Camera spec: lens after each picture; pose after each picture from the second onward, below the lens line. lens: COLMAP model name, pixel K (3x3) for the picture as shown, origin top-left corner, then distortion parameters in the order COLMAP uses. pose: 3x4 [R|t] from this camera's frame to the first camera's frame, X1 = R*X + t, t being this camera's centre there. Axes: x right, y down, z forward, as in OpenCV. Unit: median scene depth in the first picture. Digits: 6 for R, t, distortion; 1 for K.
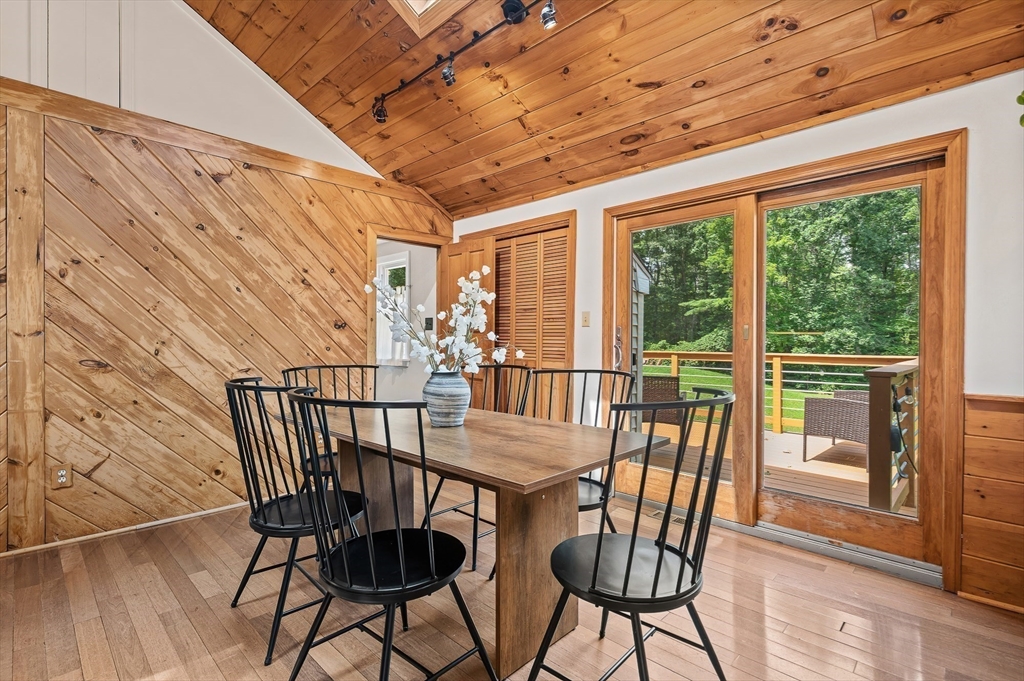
lens RADIAL K [[481.8, 0, 512.0], [0, 481.8, 340.5], [0, 0, 1]] dist [-0.000170, 0.000195]
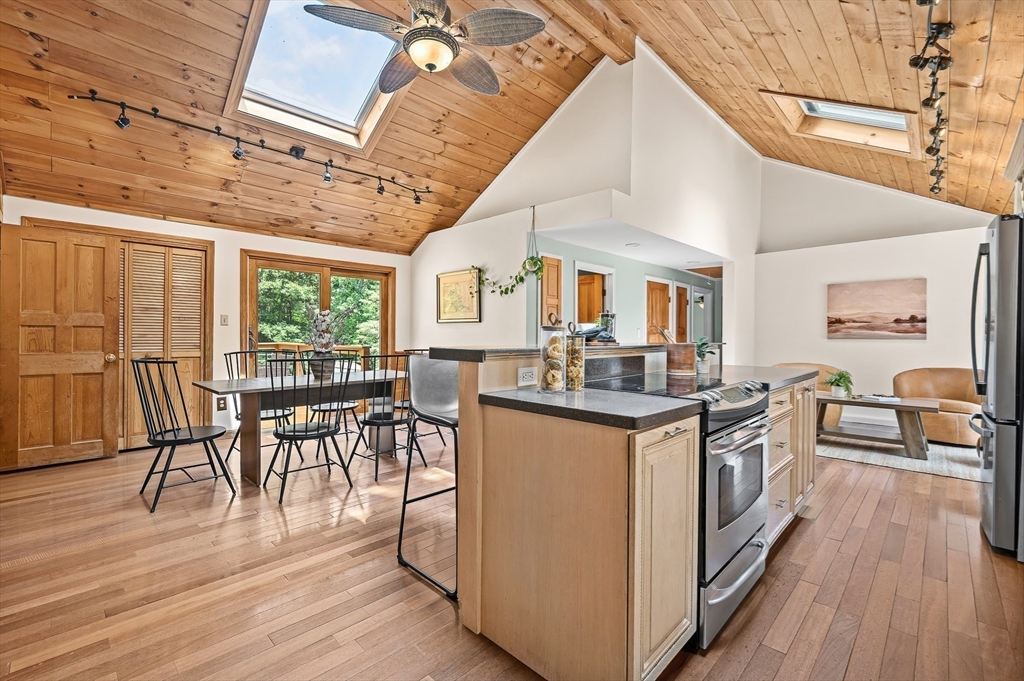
lens RADIAL K [[443.6, 0, 511.8], [0, 443.6, 332.2], [0, 0, 1]] dist [-0.002035, -0.000483]
pose [[0.004581, 0.003264, 0.999984, -1.591012], [-0.002805, 0.999991, -0.003251, -0.007890], [-0.999986, -0.002790, 0.004590, 0.178327]]
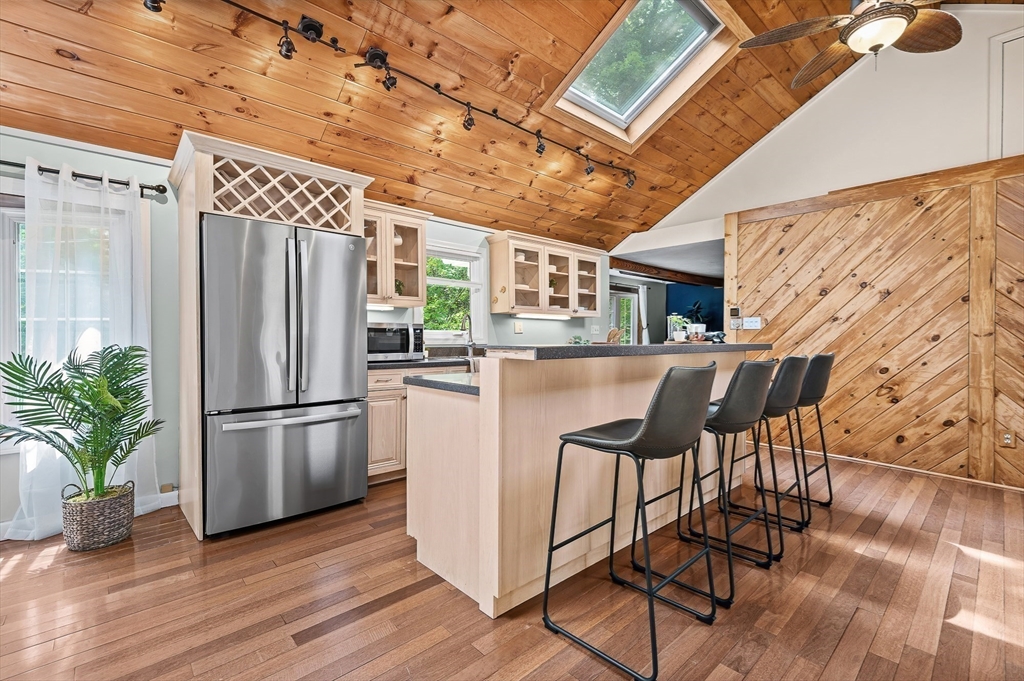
lens RADIAL K [[454.5, 0, 512.0], [0, 454.5, 340.5], [0, 0, 1]] dist [-0.000056, 0.000048]
pose [[-0.055472, 0.004708, -0.998449, 0.445233], [-0.005976, 0.999969, 0.005047, 0.004782], [0.998442, 0.006246, -0.055443, -0.346154]]
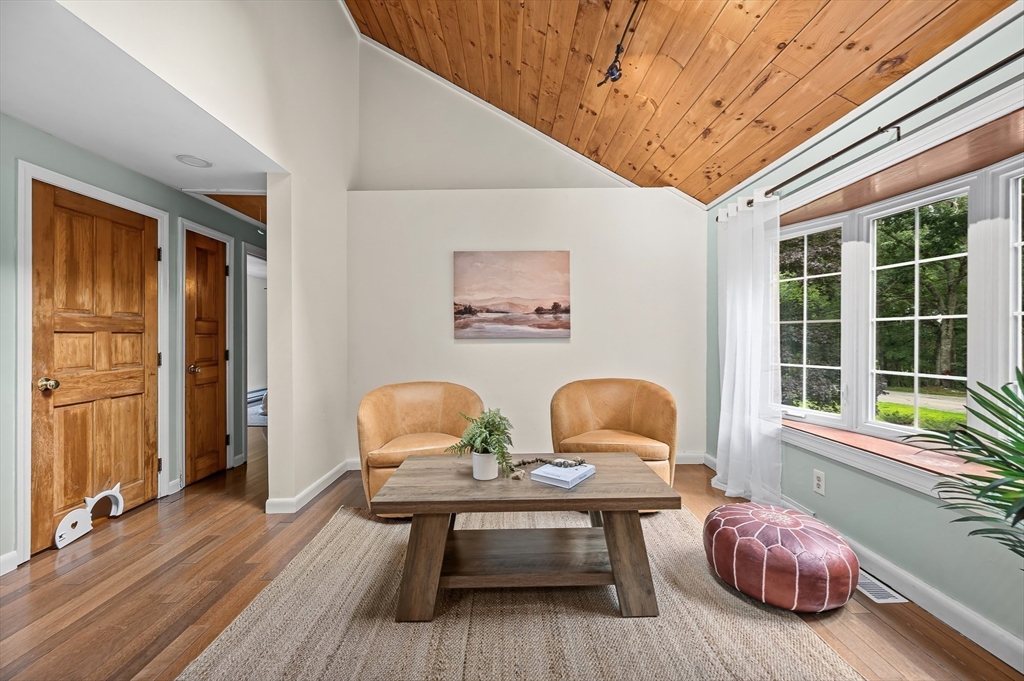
lens RADIAL K [[402.9, 0, 513.5], [0, 402.9, 334.5], [0, 0, 1]] dist [-0.000674, 0.000098]
pose [[-0.706886, 0.000041, 0.707327, -0.300804], [0.004911, 0.999976, 0.004849, -0.003022], [-0.707310, 0.006902, -0.706870, -0.690052]]
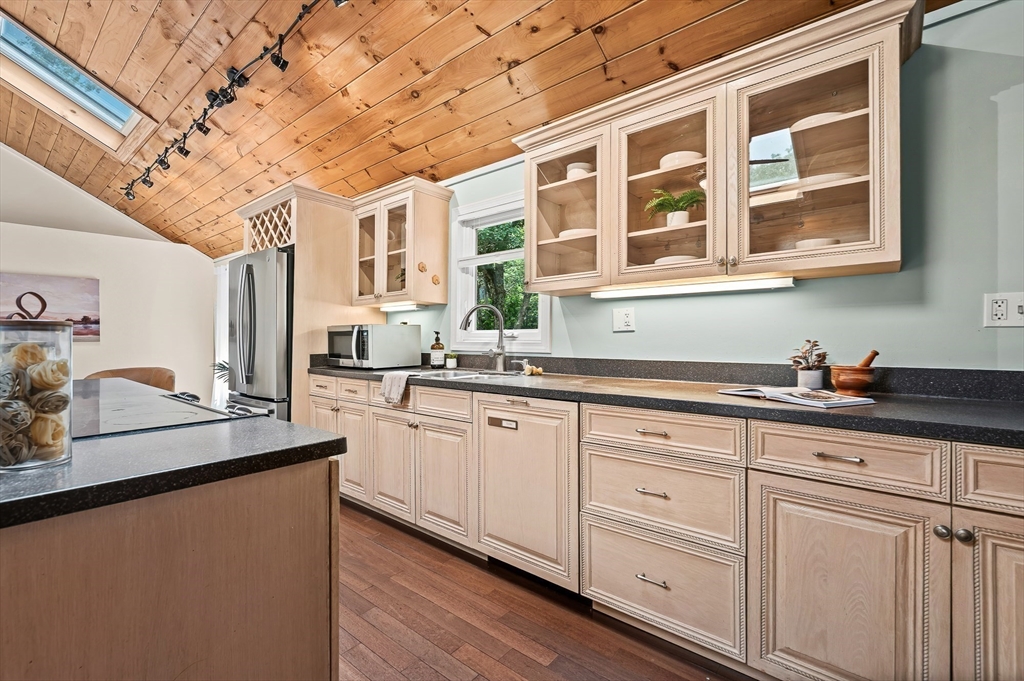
lens RADIAL K [[446.7, 0, 512.7], [0, 446.7, 338.4], [0, 0, 1]] dist [0.001639, 0.000221]
pose [[-0.997265, 0.002226, -0.073872, -1.248873], [0.001790, 0.999981, 0.005972, -0.009346], [0.073884, 0.005824, -0.997250, 0.447612]]
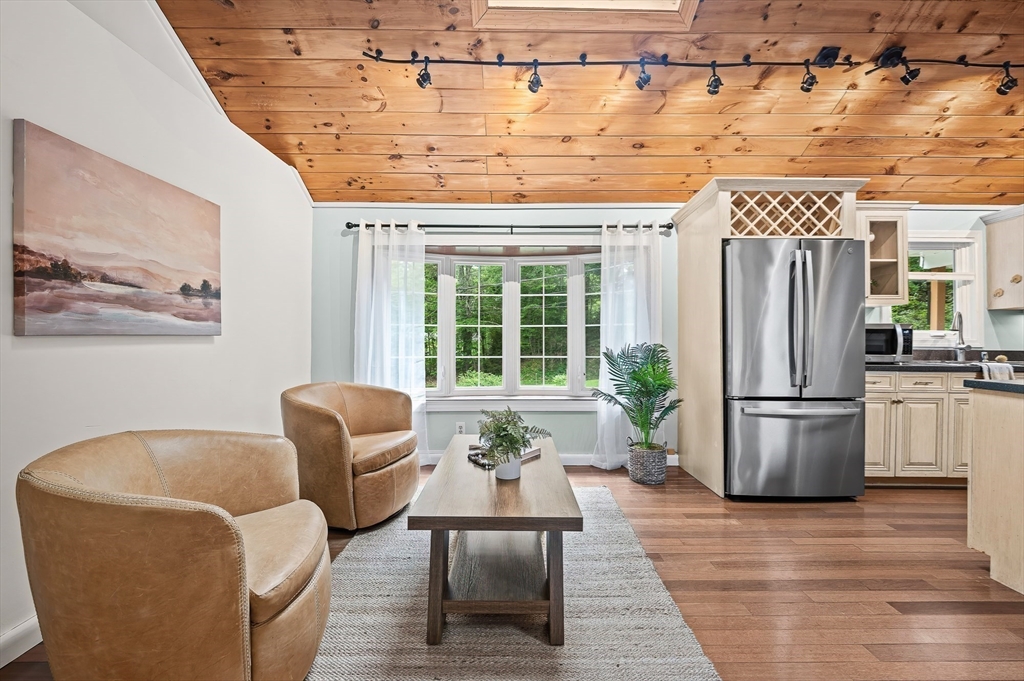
lens RADIAL K [[431.5, 0, 511.8], [0, 431.5, 339.0], [0, 0, 1]] dist [0.000860, -0.000004]
pose [[-0.715631, -0.003362, -0.698470, 0.734524], [-0.011204, 0.999915, 0.006667, 0.009568], [0.698389, 0.012597, -0.715608, -0.621765]]
